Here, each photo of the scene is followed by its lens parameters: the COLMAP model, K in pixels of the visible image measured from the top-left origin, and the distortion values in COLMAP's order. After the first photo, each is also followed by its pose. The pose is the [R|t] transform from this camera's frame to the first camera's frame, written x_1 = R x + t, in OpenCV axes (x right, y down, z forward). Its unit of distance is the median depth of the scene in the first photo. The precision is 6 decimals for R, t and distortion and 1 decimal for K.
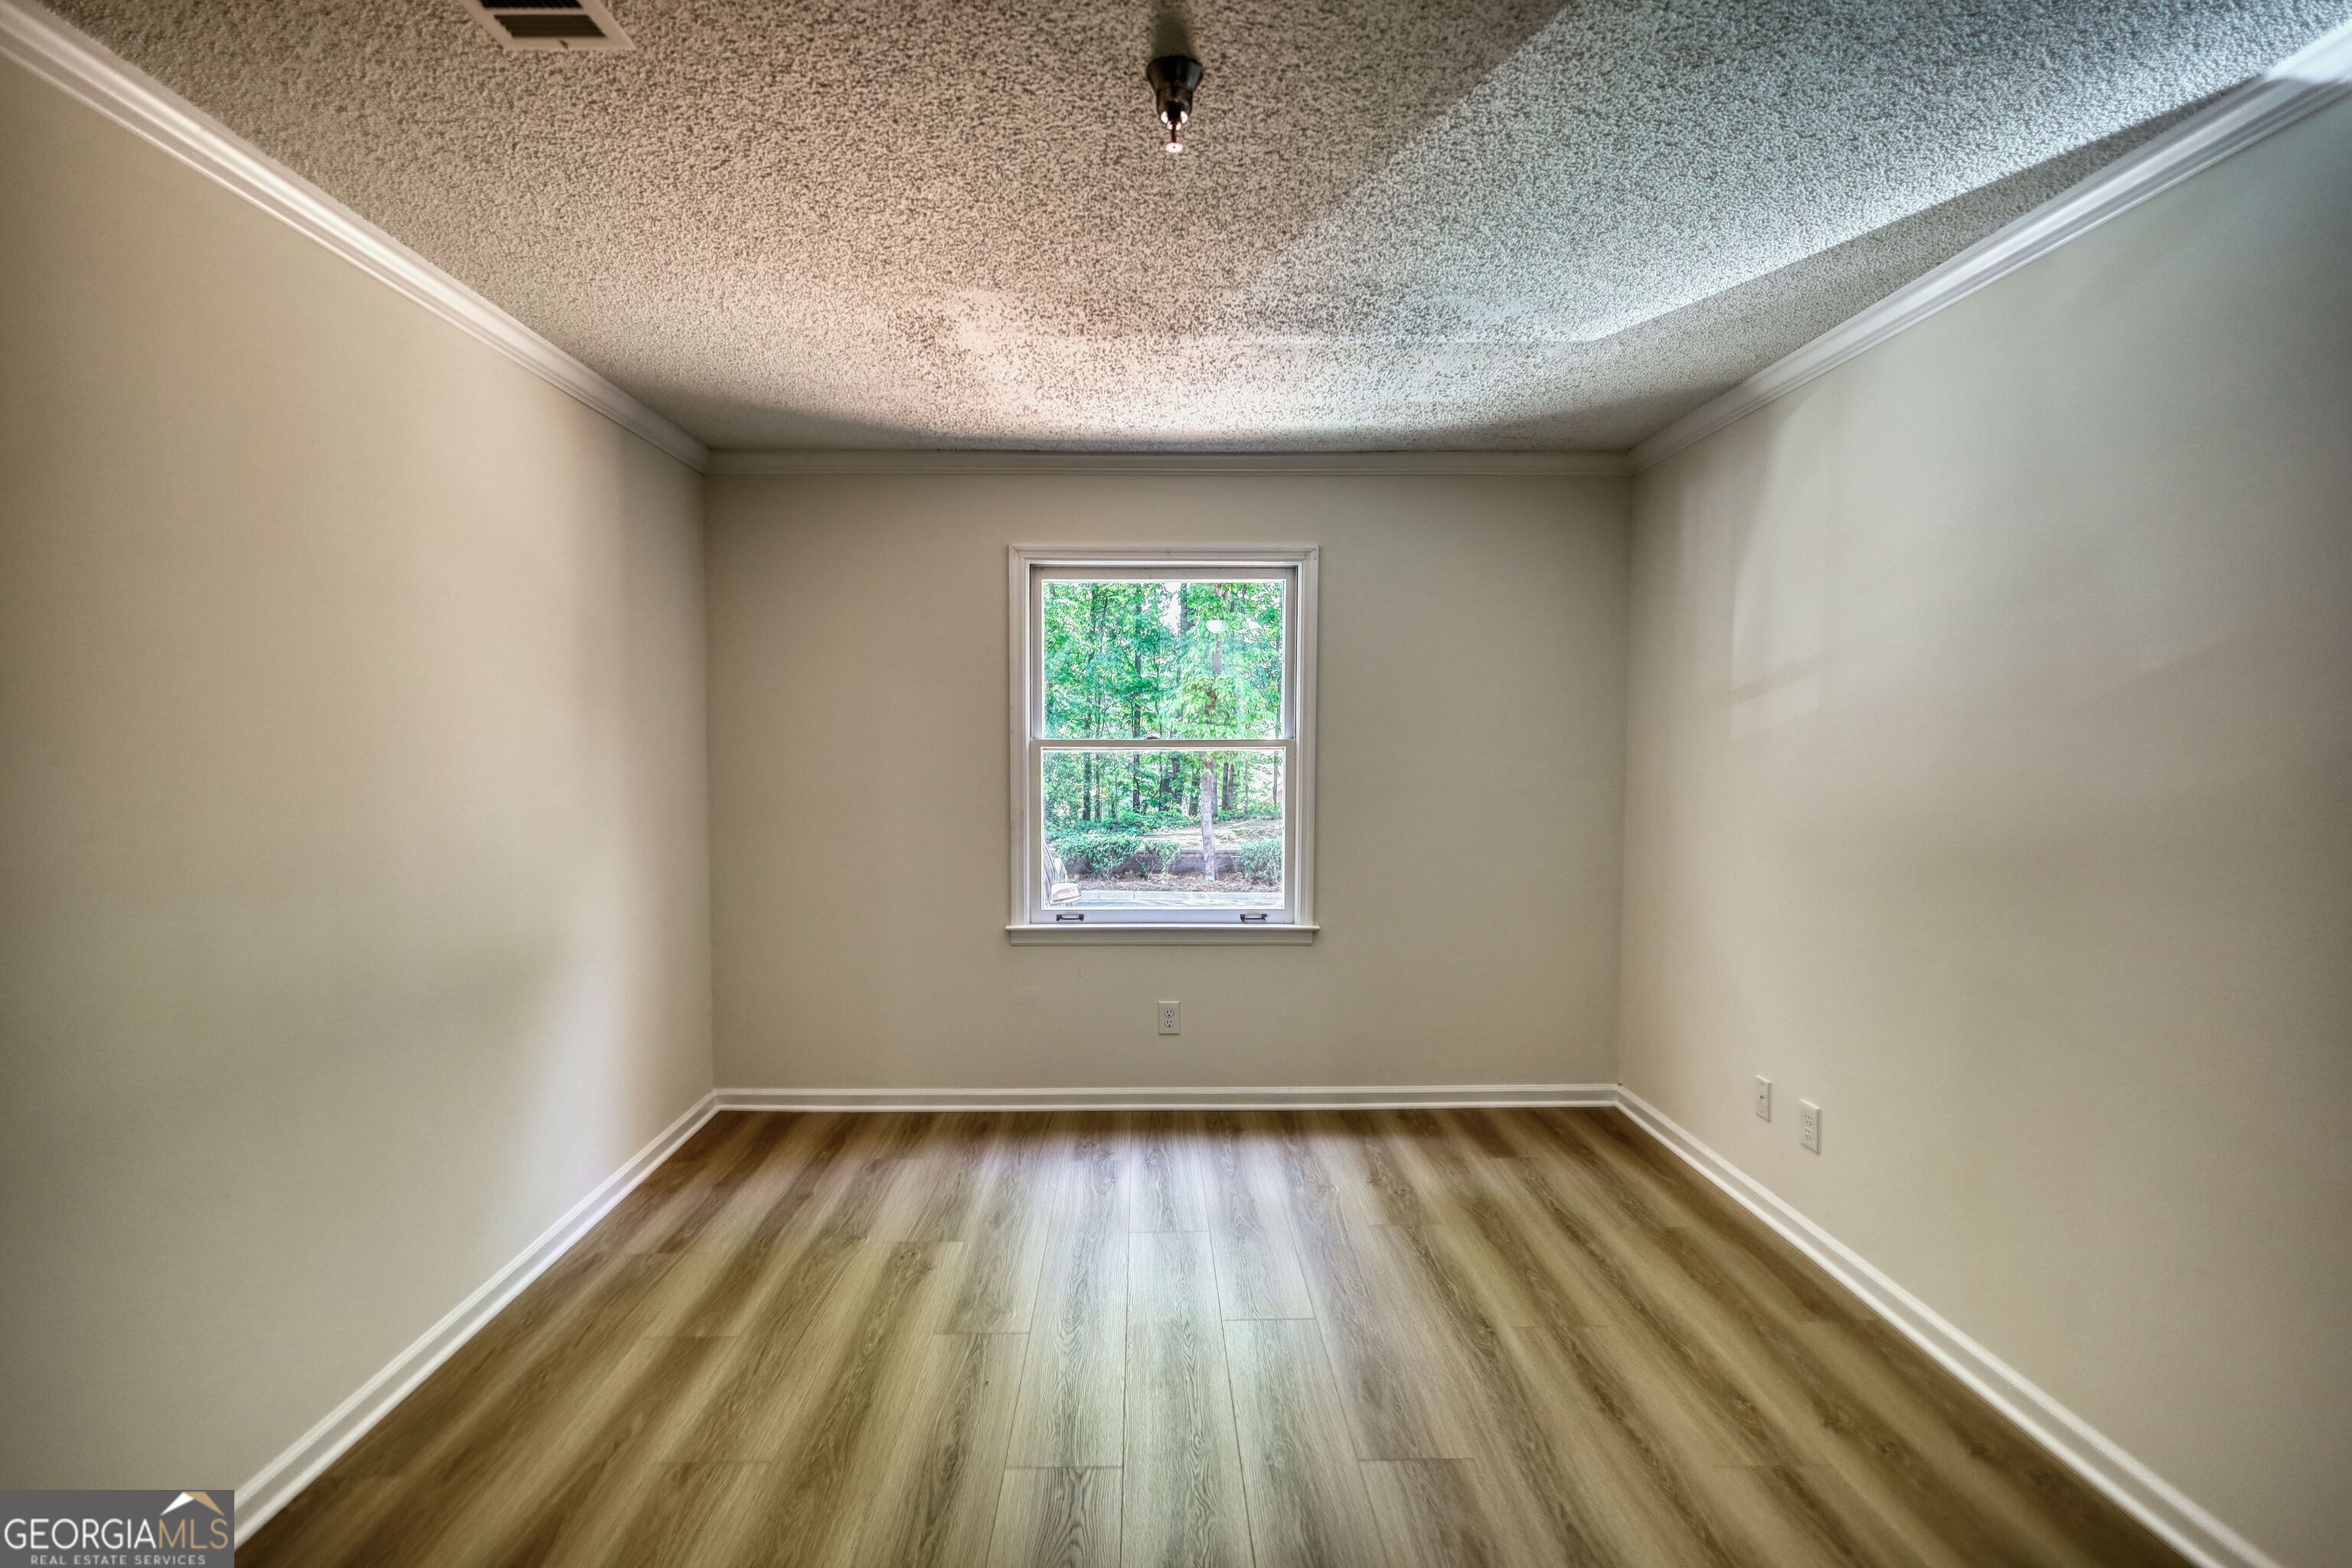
lens RADIAL K [[1104.1, 0, 1183.5], [0, 1104.1, 794.7], [0, 0, 1]] dist [-0.000091, -0.000536]
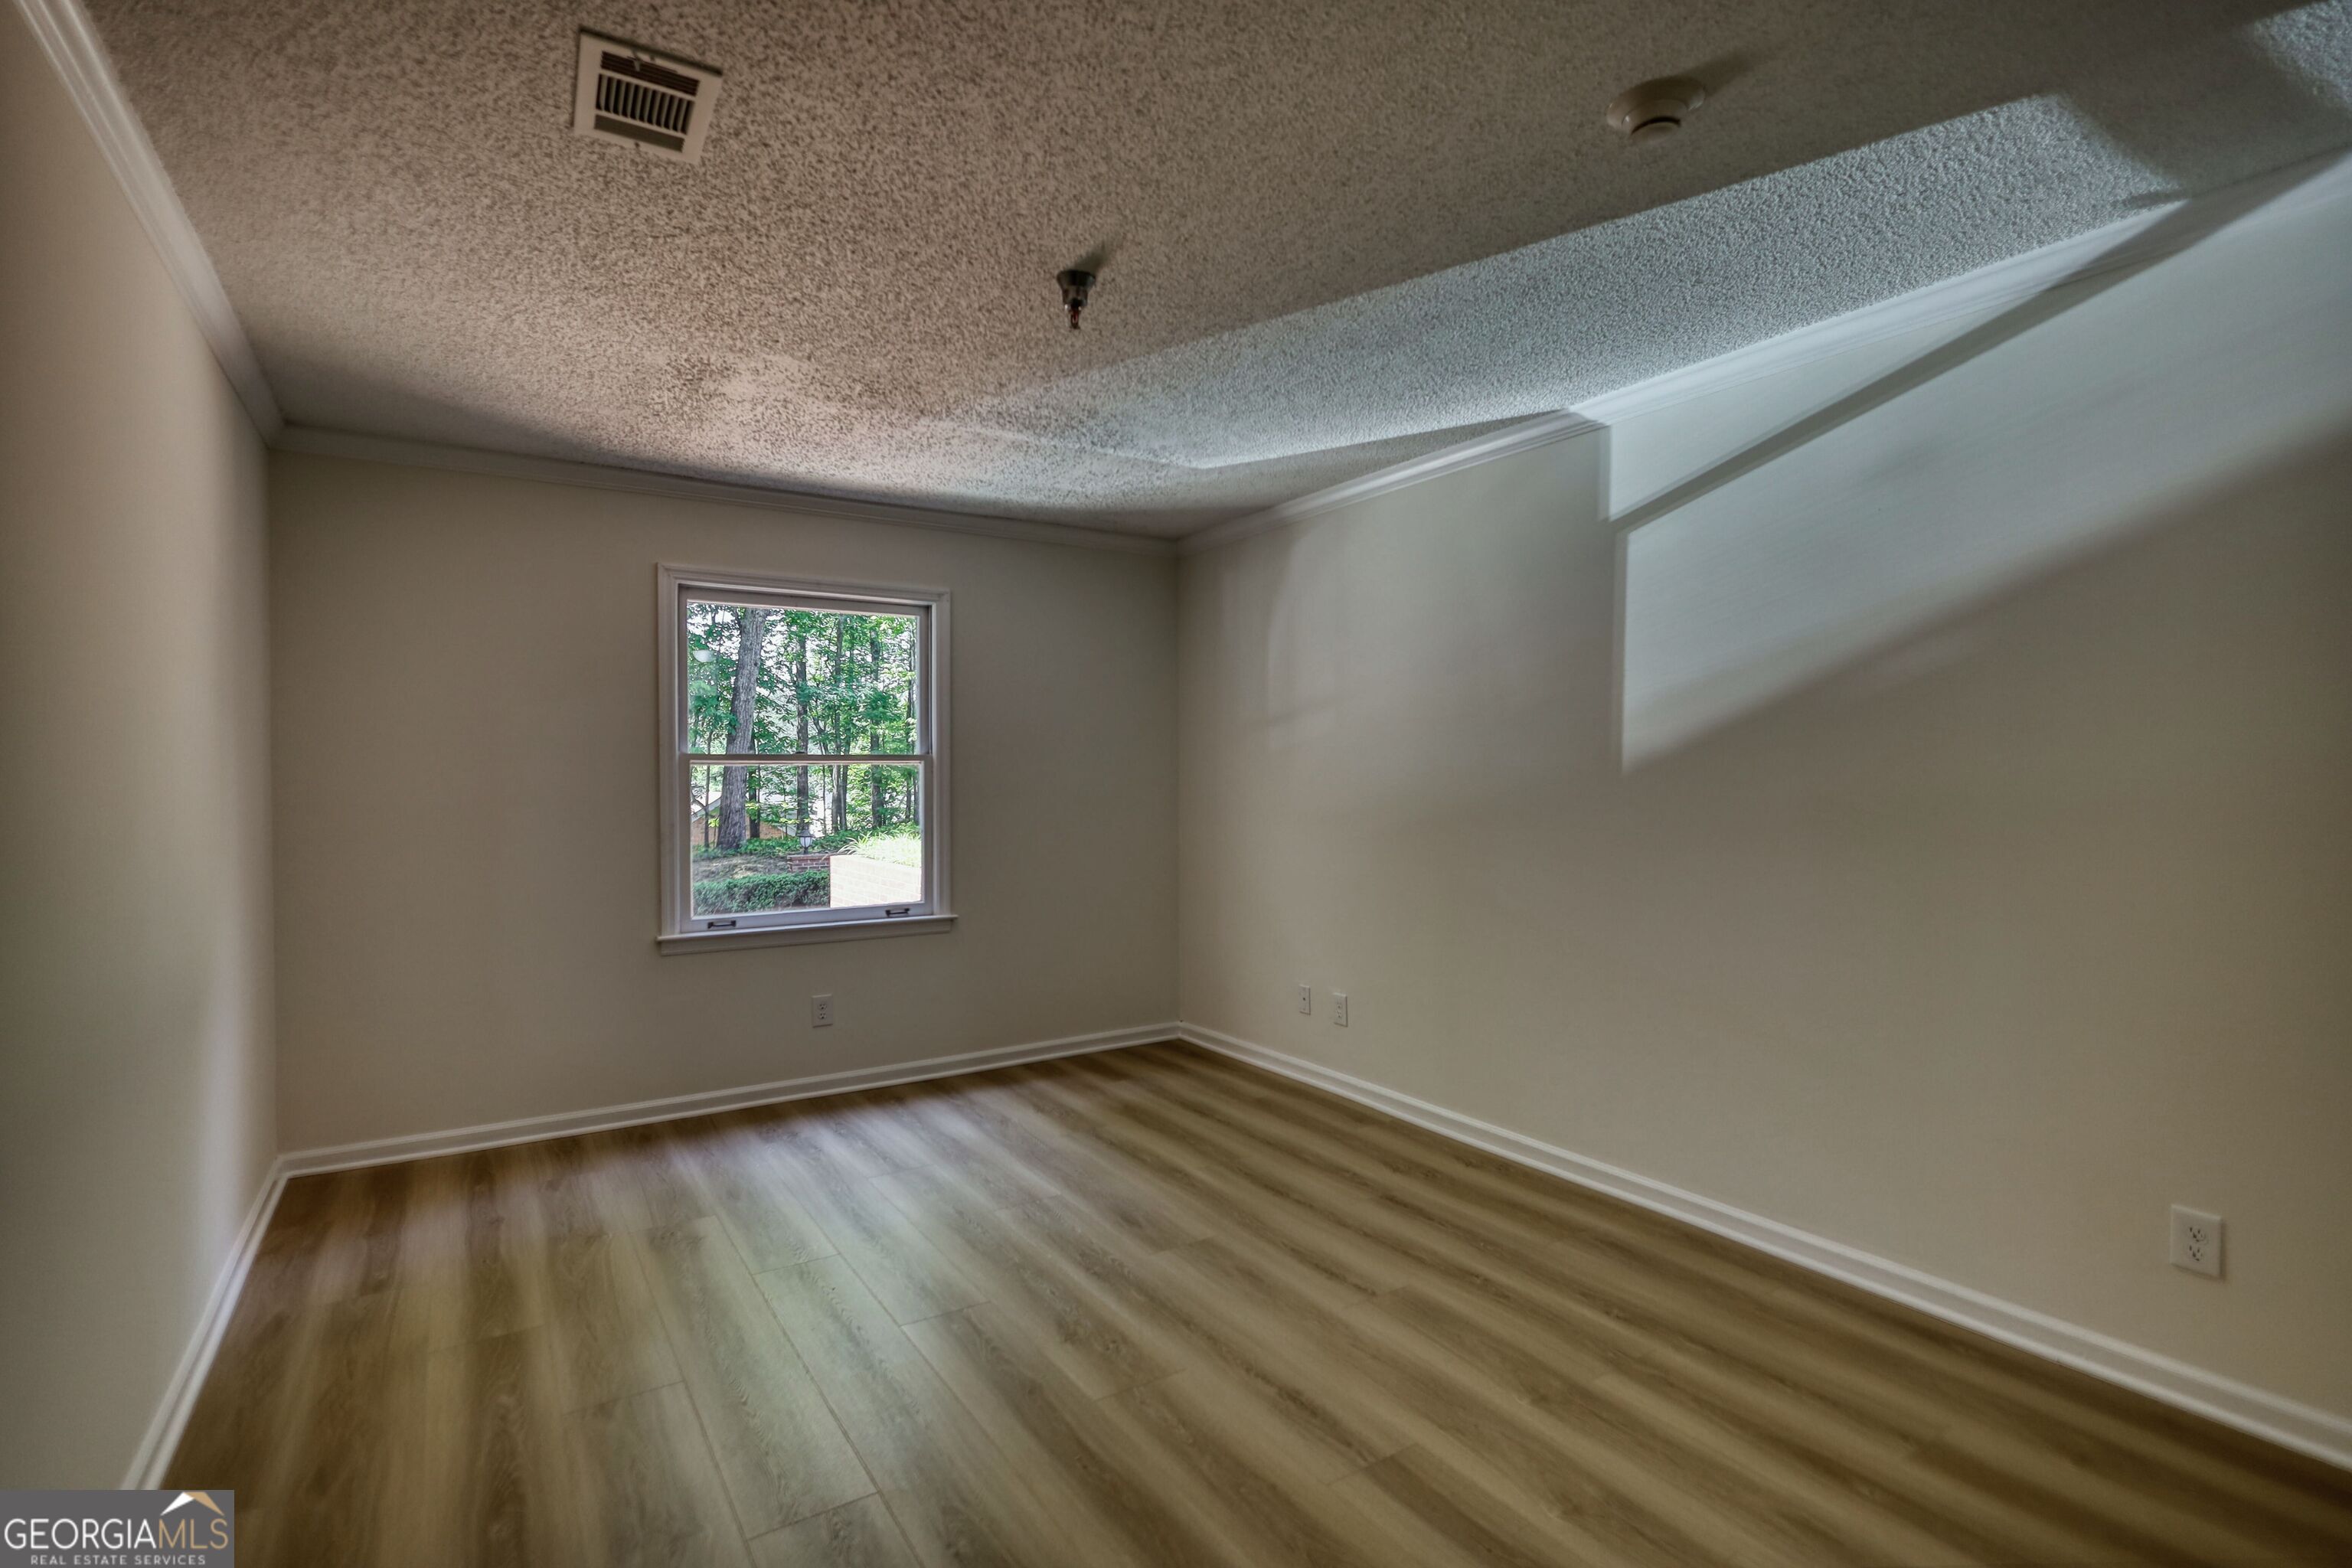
lens RADIAL K [[1073.1, 0, 1221.8], [0, 1073.1, 782.8], [0, 0, 1]] dist [0.003207, 0.000133]
pose [[0.846613, -0.008488, 0.532141, -0.287062], [0.032809, 0.998803, -0.036266, 0.036382], [-0.531197, 0.048162, 0.845879, -0.133886]]
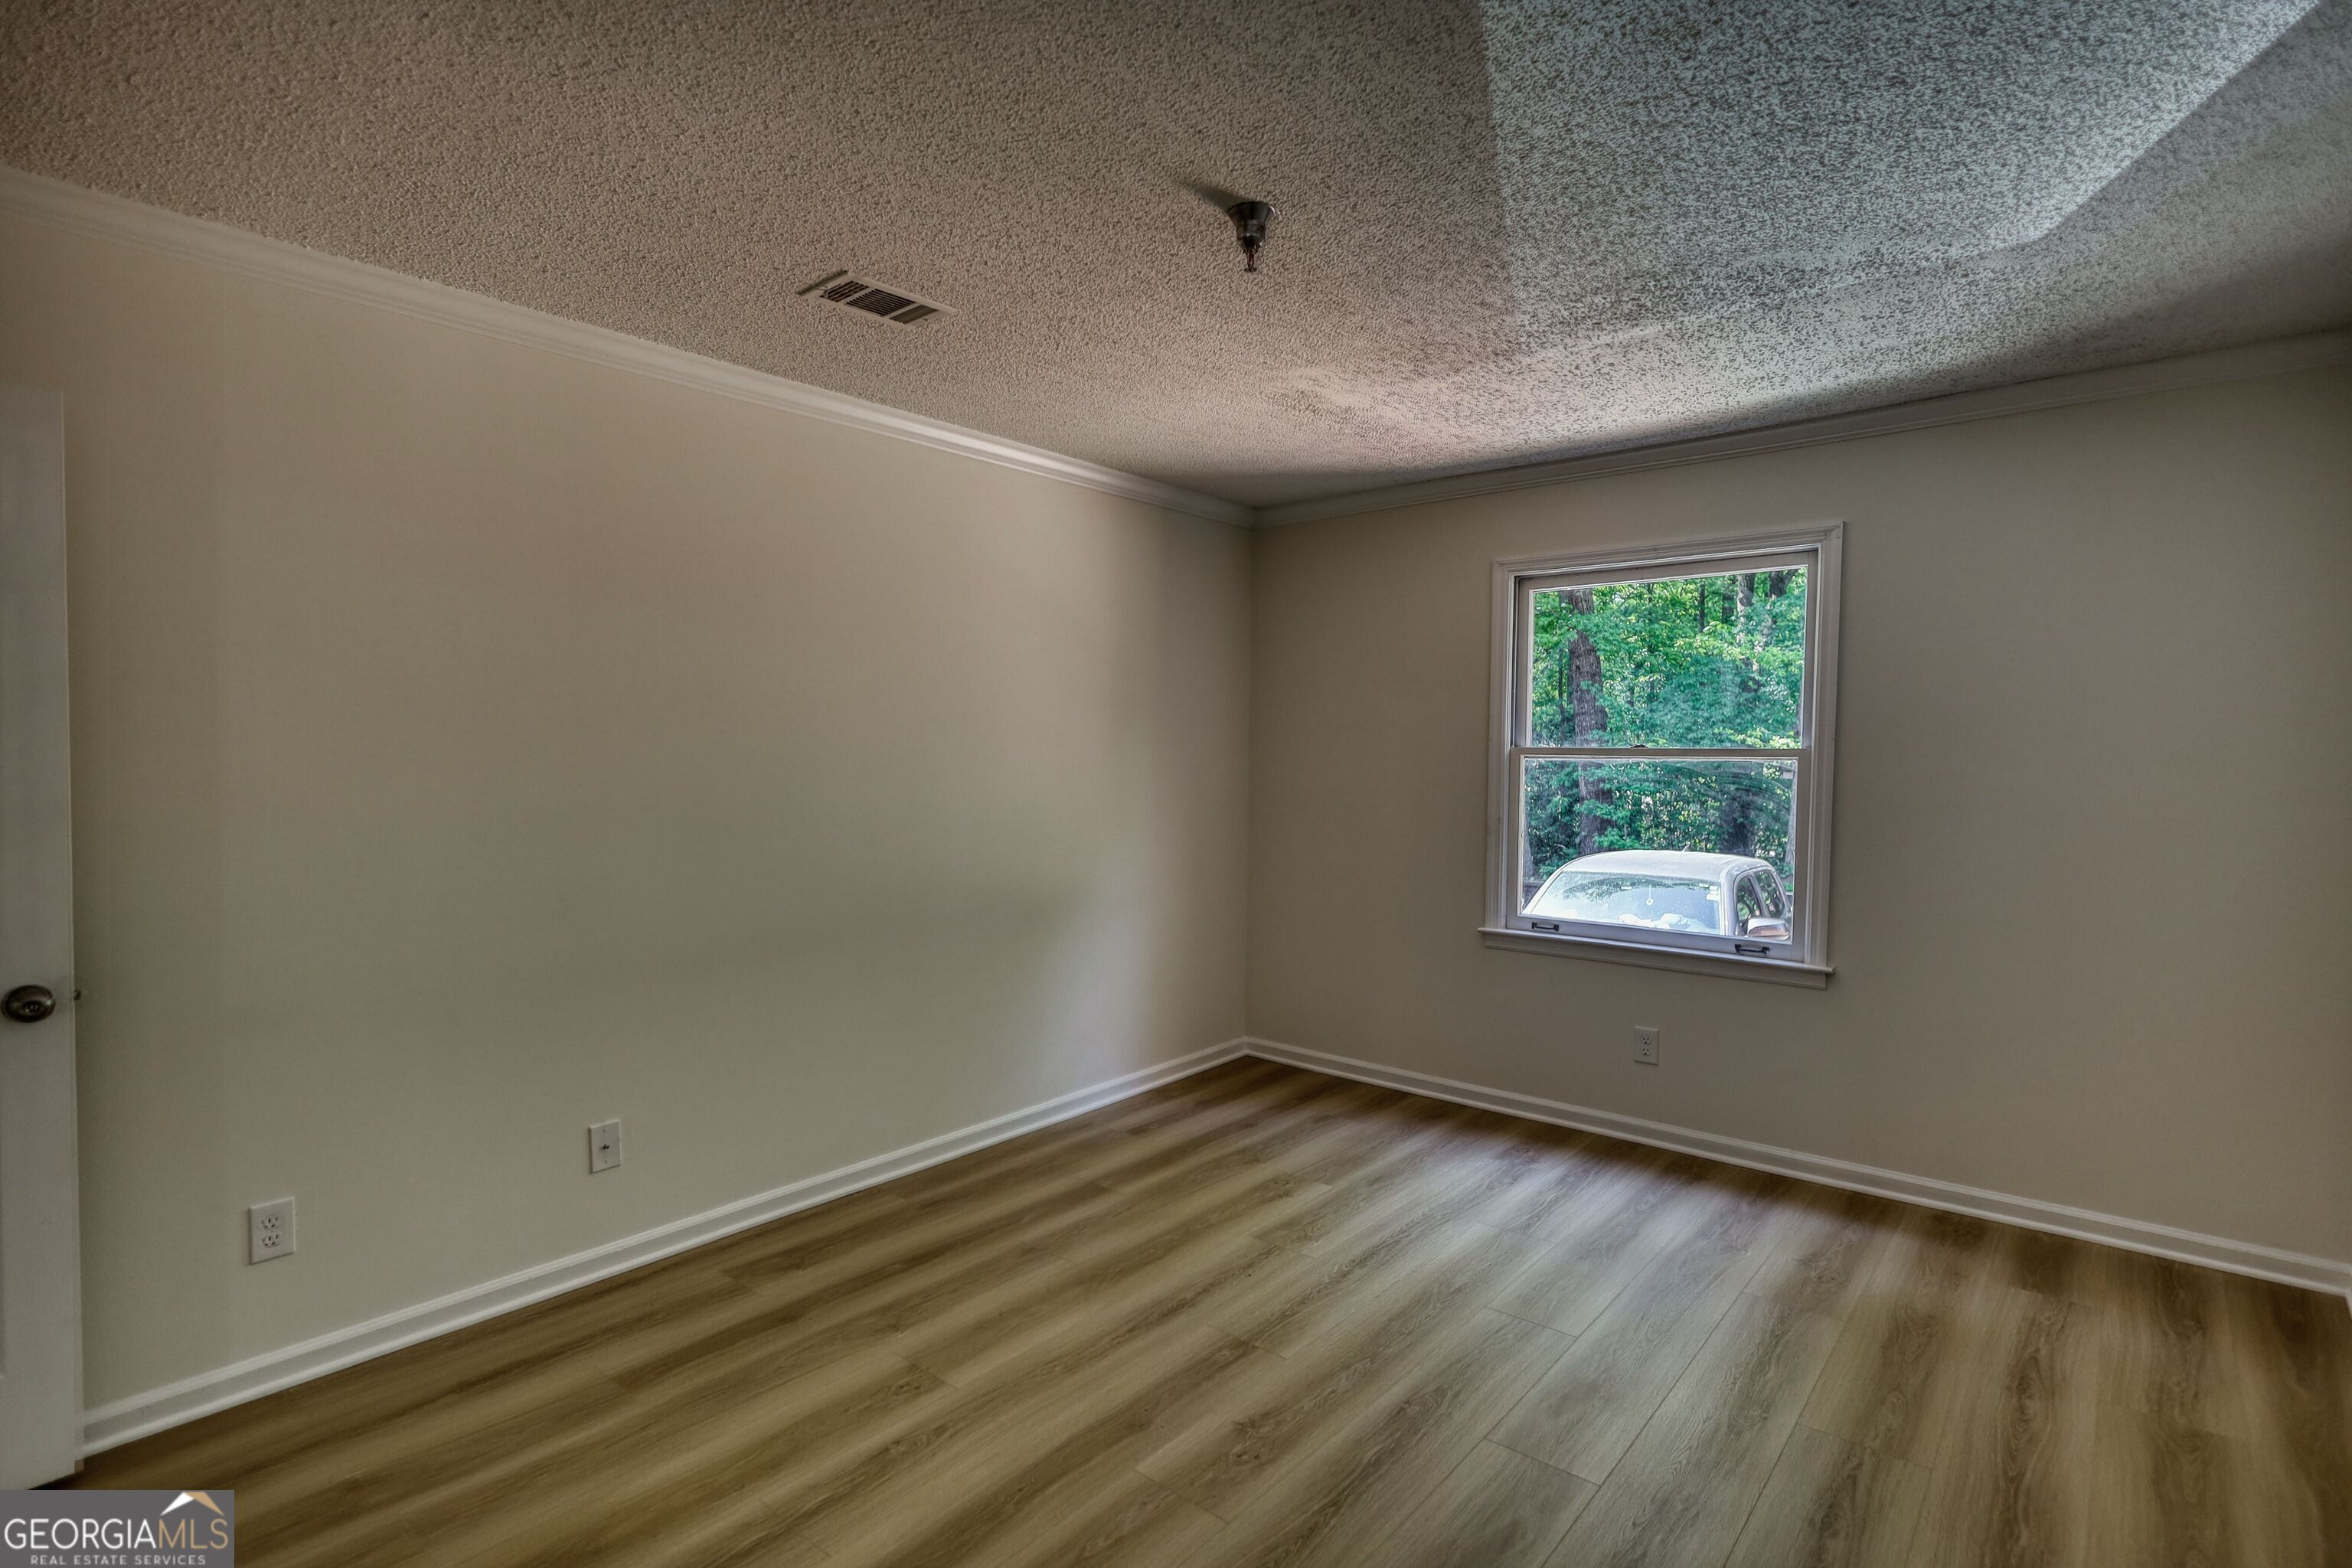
lens RADIAL K [[1144.9, 0, 1143.7], [0, 1144.9, 788.3], [0, 0, 1]] dist [0.002714, -0.000219]
pose [[0.746016, 0.026560, -0.665398, 0.370171], [-0.039816, 0.999196, -0.004756, 0.007258], [0.664736, 0.030041, 0.746474, -0.018810]]
